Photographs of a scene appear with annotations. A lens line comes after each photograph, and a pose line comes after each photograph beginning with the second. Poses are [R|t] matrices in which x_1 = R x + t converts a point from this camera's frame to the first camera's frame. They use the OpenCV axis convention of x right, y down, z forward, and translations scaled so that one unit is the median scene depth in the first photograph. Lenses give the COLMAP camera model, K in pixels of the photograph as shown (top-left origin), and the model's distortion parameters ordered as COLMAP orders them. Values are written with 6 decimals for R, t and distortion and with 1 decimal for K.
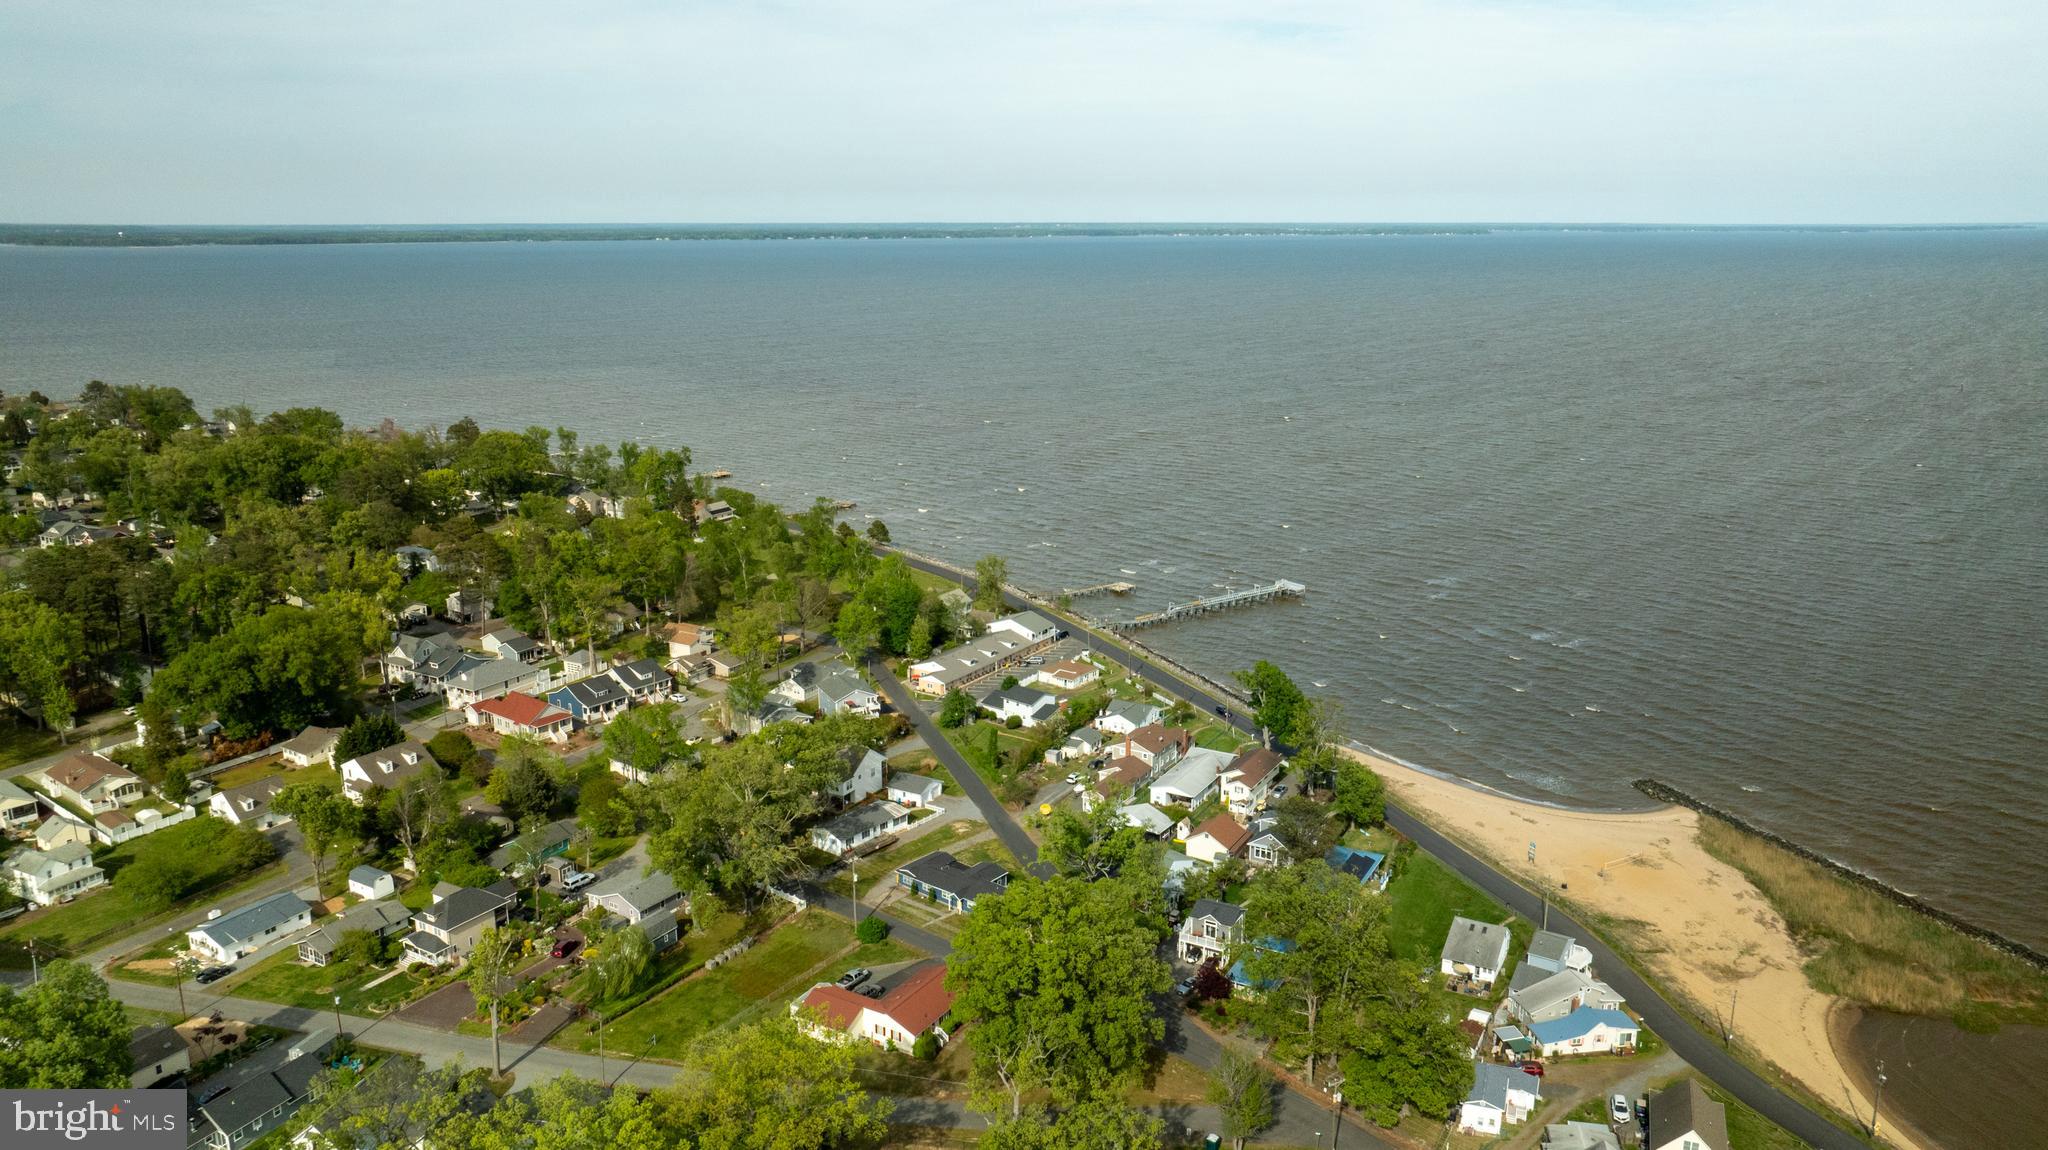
lens RADIAL K [[1434.9, 0, 1024.0], [0, 1434.9, 575.0], [0, 0, 1]] dist [-0.024496, 0.010771]
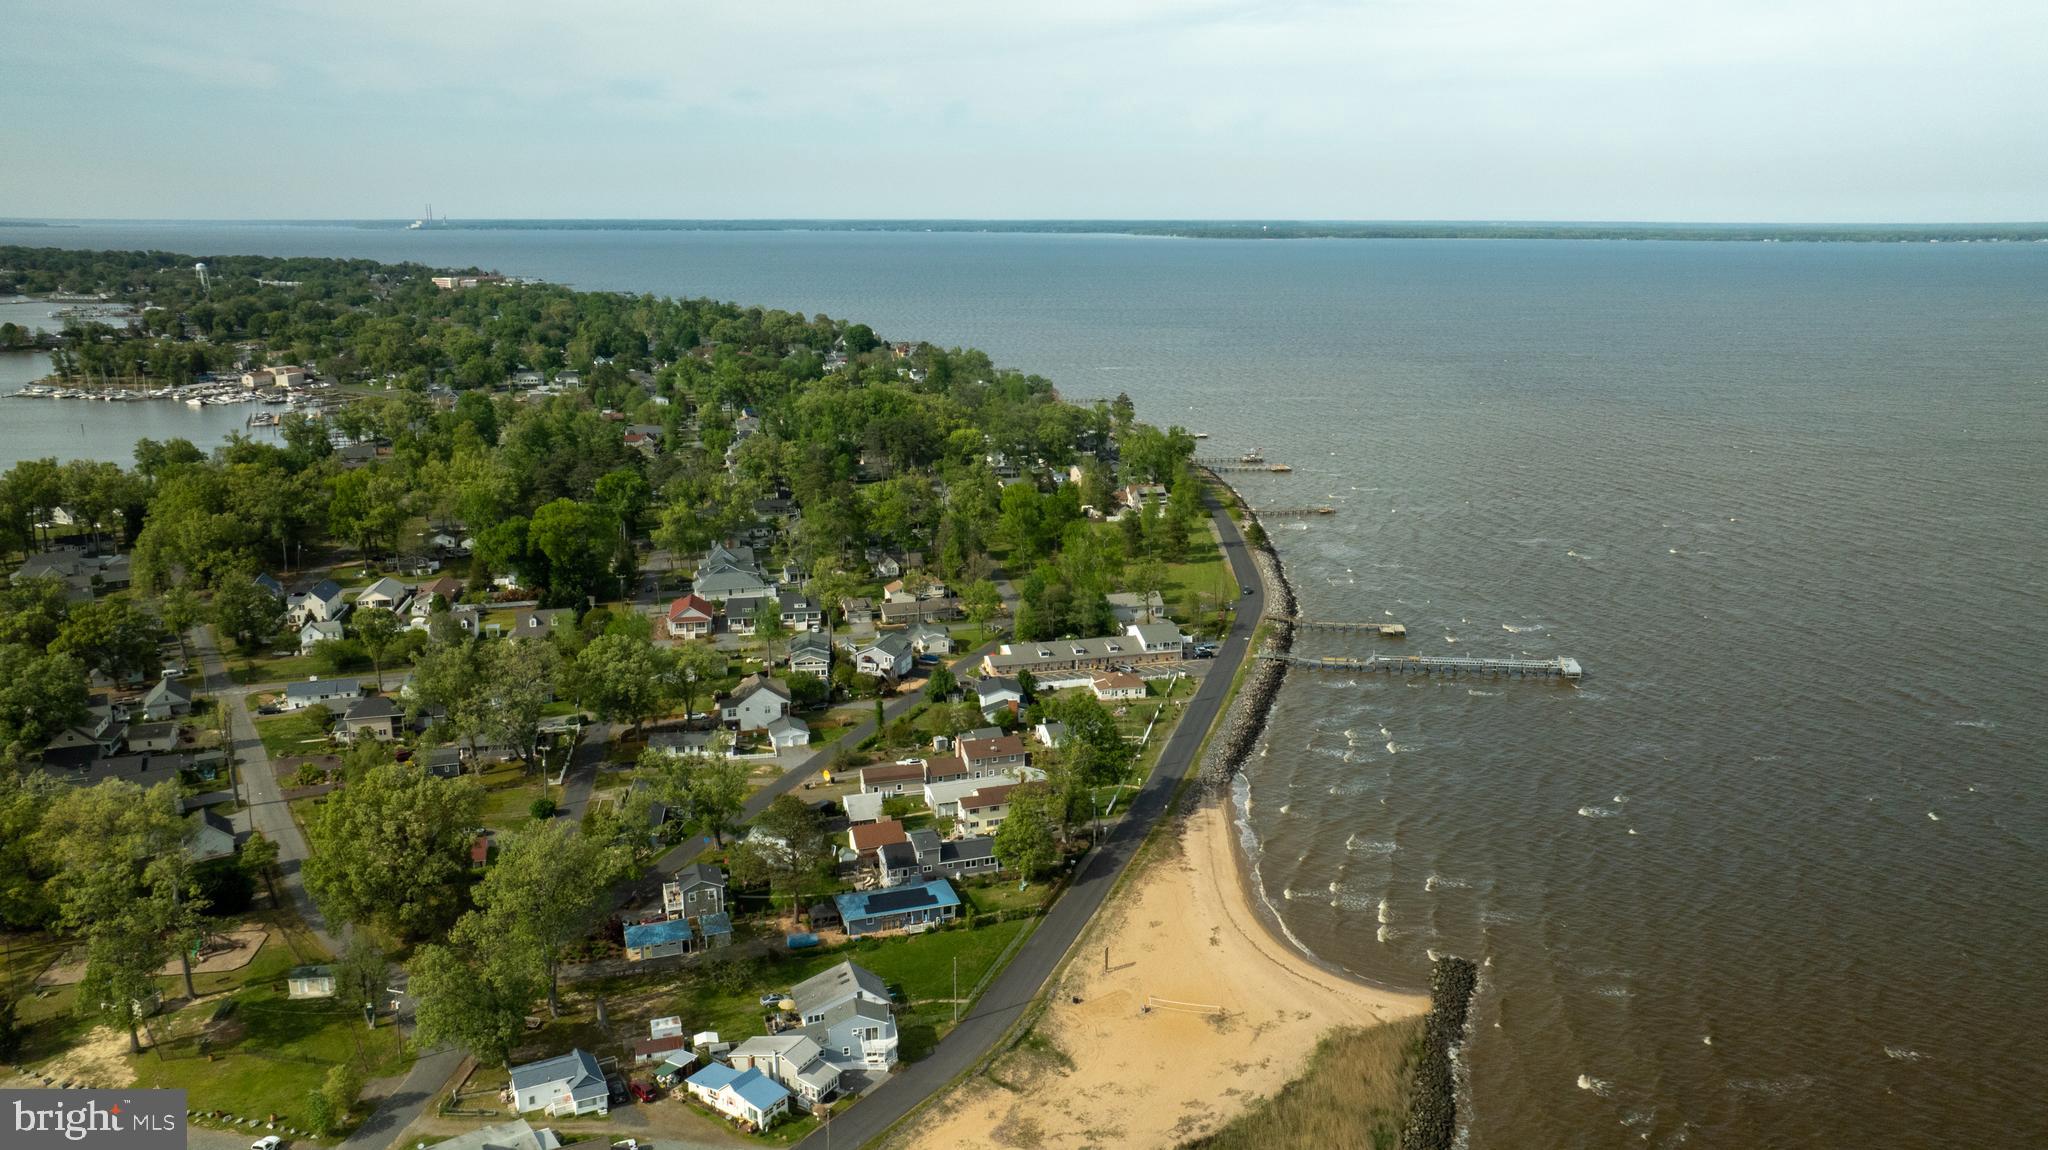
lens RADIAL K [[1408.0, 0, 1024.0], [0, 1408.0, 604.9], [0, 0, 1]] dist [-0.026756, 0.025177]
pose [[0.736858, 0.178650, -0.652016, 0.560484], [-0.161726, 0.983031, 0.086576, -0.053102], [0.656418, 0.041654, 0.753246, 0.220562]]
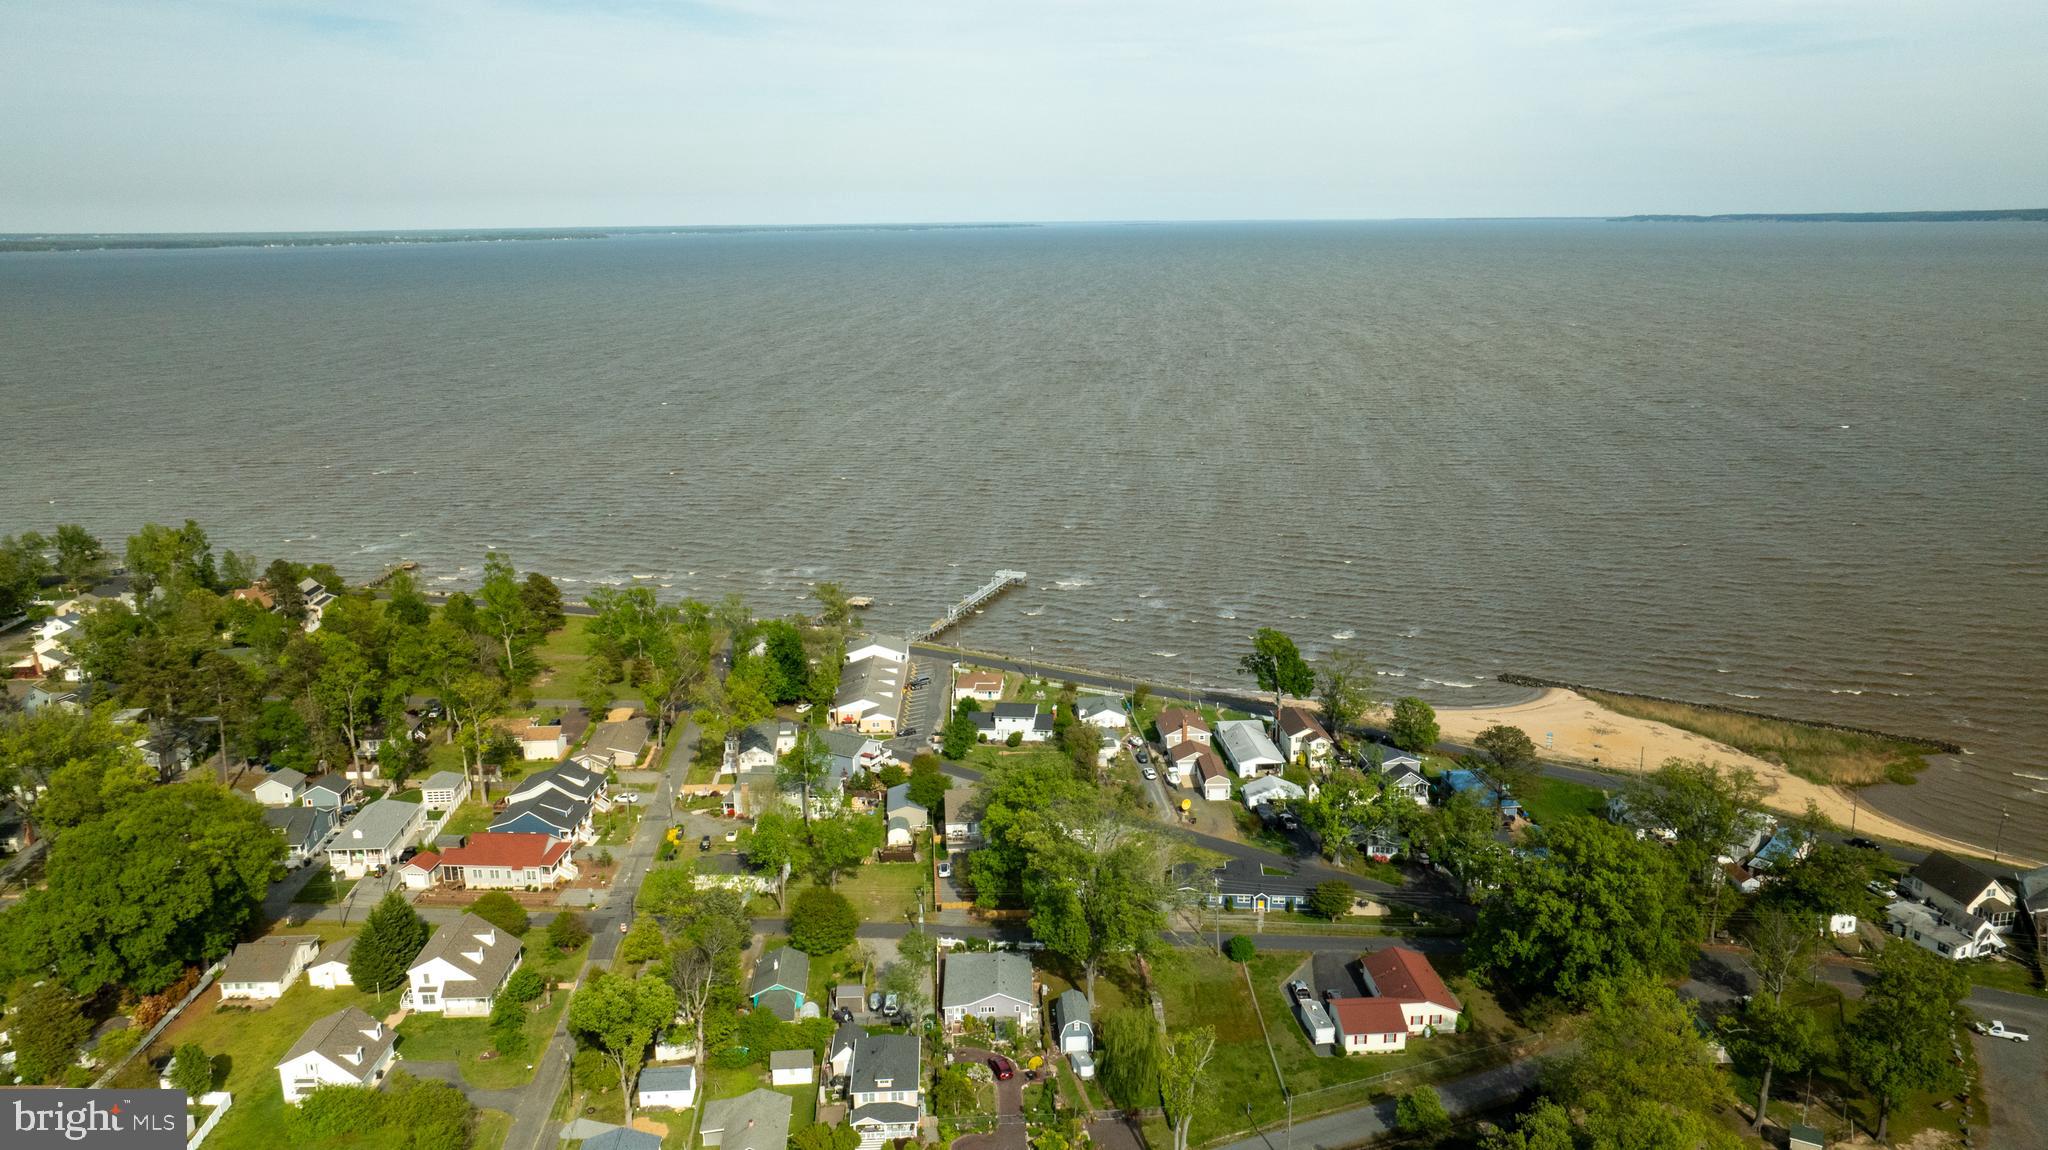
lens RADIAL K [[1434.9, 0, 1024.0], [0, 1434.9, 575.0], [0, 0, 1]] dist [-0.024496, 0.010771]
pose [[0.824963, -0.142936, 0.546814, -0.440048], [0.144639, 0.988667, 0.040222, -0.038486], [-0.546366, 0.045909, 0.836288, 0.154595]]
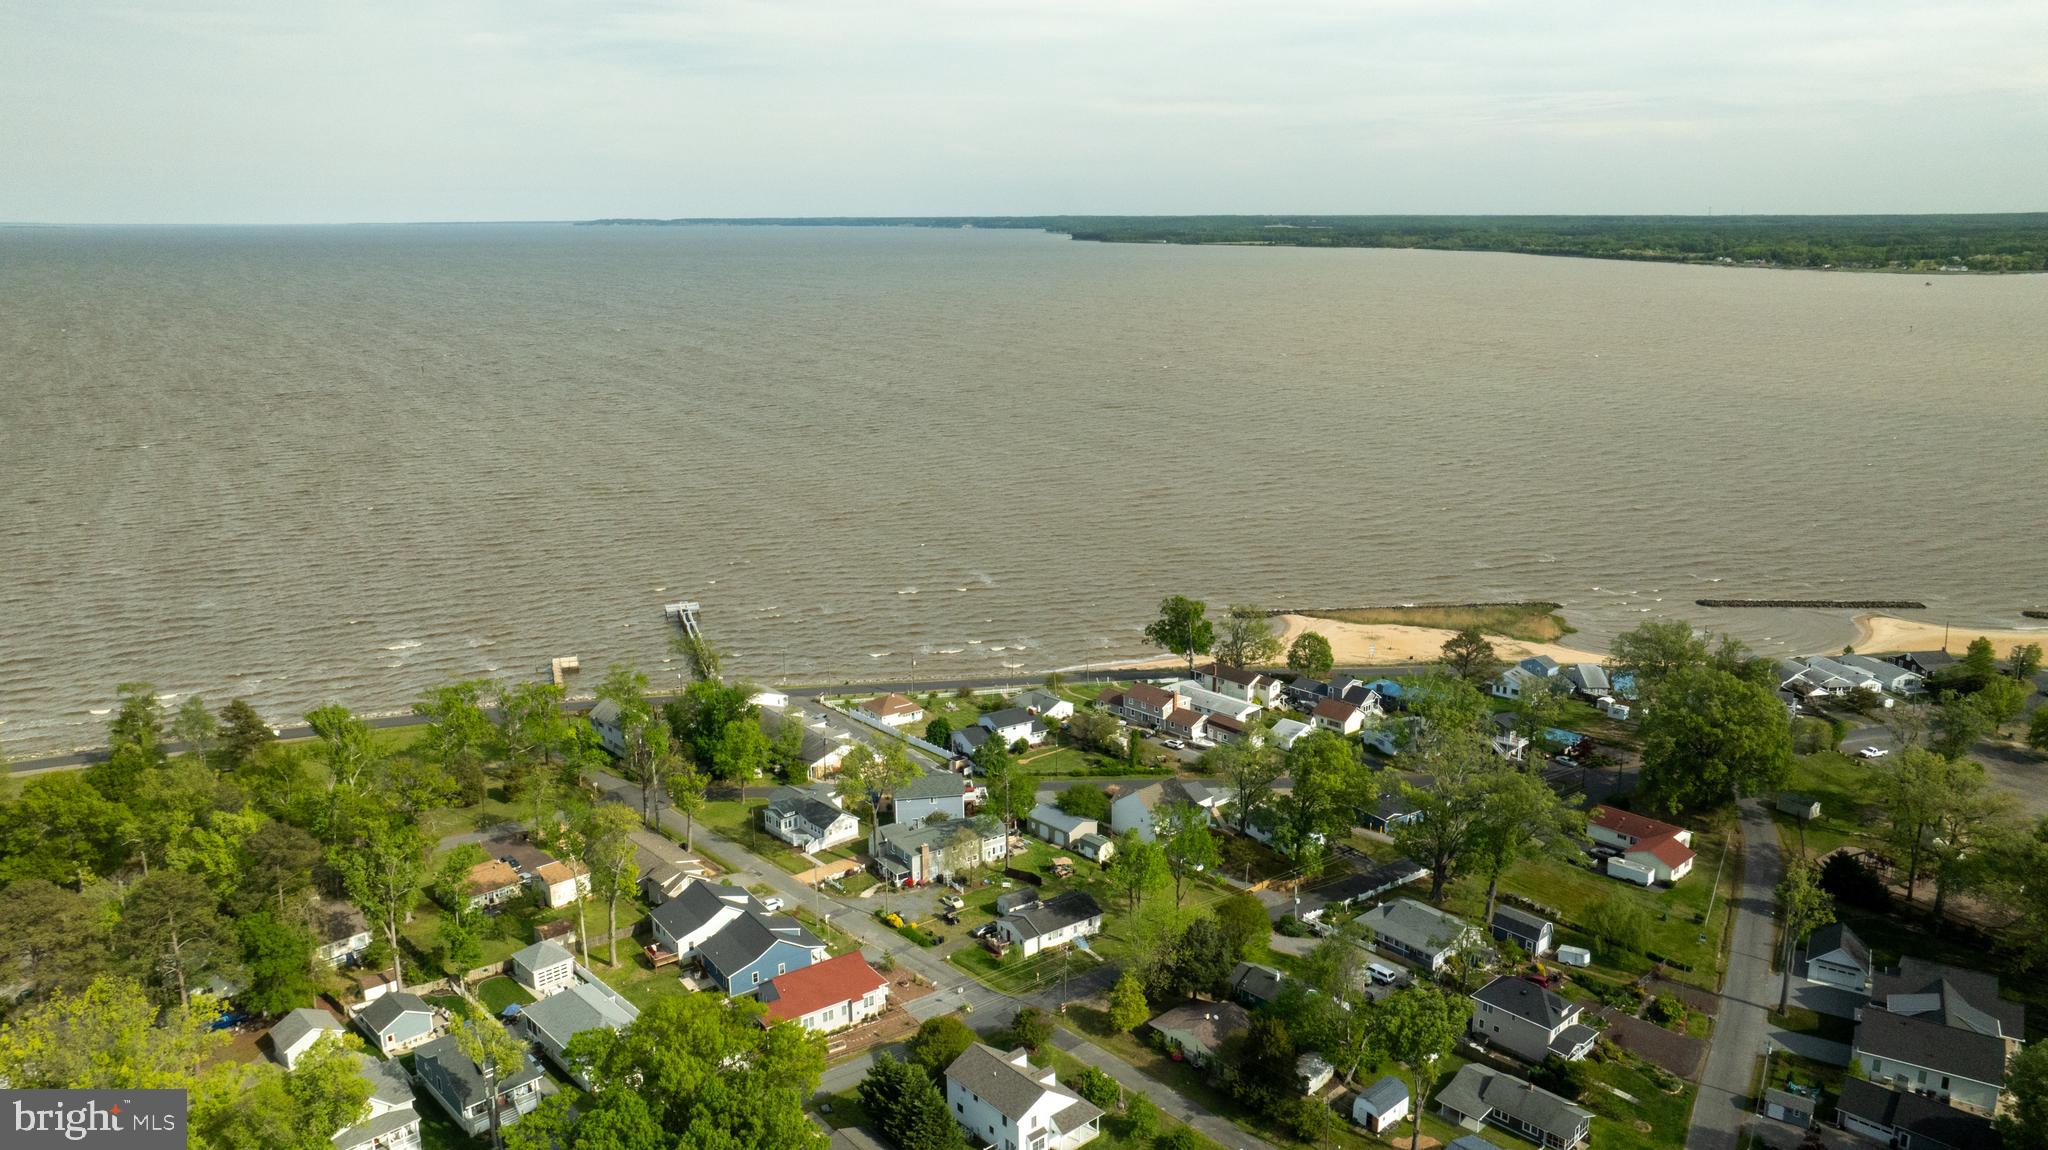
lens RADIAL K [[1431.2, 0, 1017.6], [0, 1431.2, 572.7], [0, 0, 1]] dist [-0.024181, 0.002114]
pose [[0.285878, -0.230177, 0.930211, -0.737411], [0.230973, 0.958655, 0.166231, -0.141890], [-0.930014, 0.167332, 0.327223, 0.572679]]
